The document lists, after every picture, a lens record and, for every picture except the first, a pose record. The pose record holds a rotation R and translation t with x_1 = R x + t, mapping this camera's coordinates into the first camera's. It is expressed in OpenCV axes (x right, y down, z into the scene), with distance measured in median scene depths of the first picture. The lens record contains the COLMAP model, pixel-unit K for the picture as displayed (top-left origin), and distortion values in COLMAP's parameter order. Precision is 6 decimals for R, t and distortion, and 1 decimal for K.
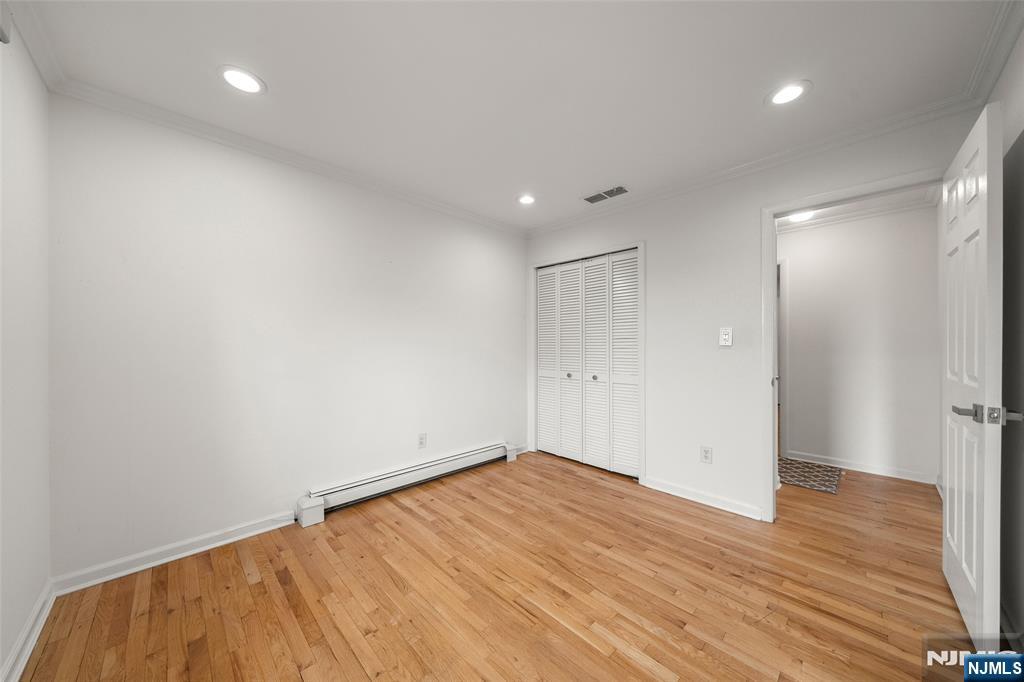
lens RADIAL K [[360.5, 0, 509.1], [0, 360.5, 344.8], [0, 0, 1]] dist [-0.004790, 0.000156]
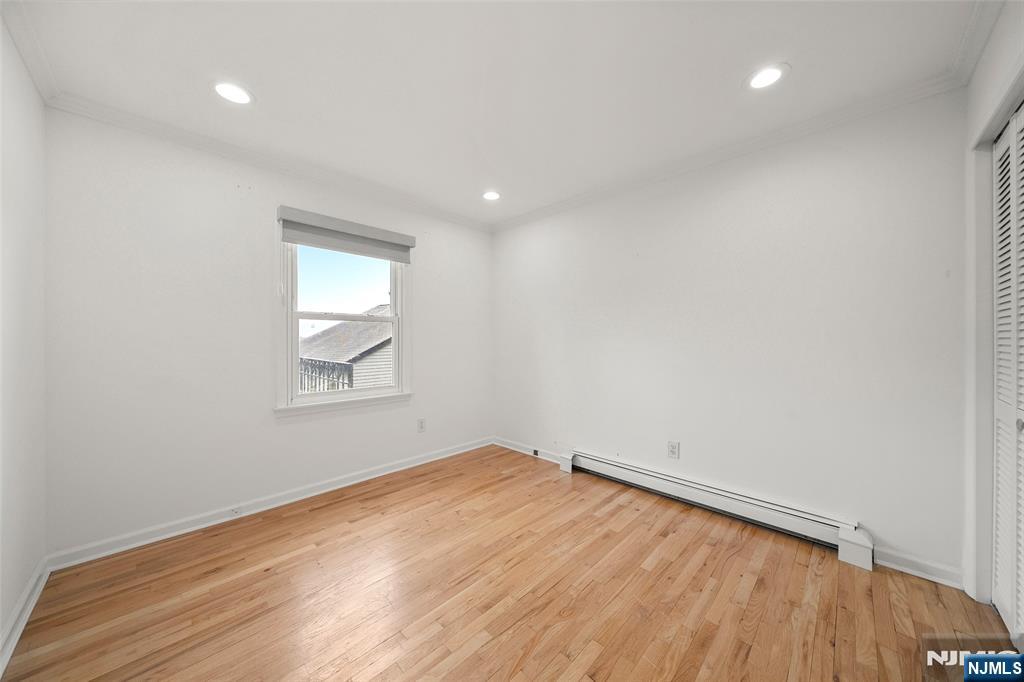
lens RADIAL K [[360.5, 0, 509.0], [0, 360.5, 339.2], [0, 0, 1]] dist [-0.004790, 0.000156]
pose [[-0.012651, 0.000761, -0.999920, 0.764506], [0.000956, 0.999999, 0.000749, 0.002655], [0.999920, -0.000946, -0.012651, 0.762107]]
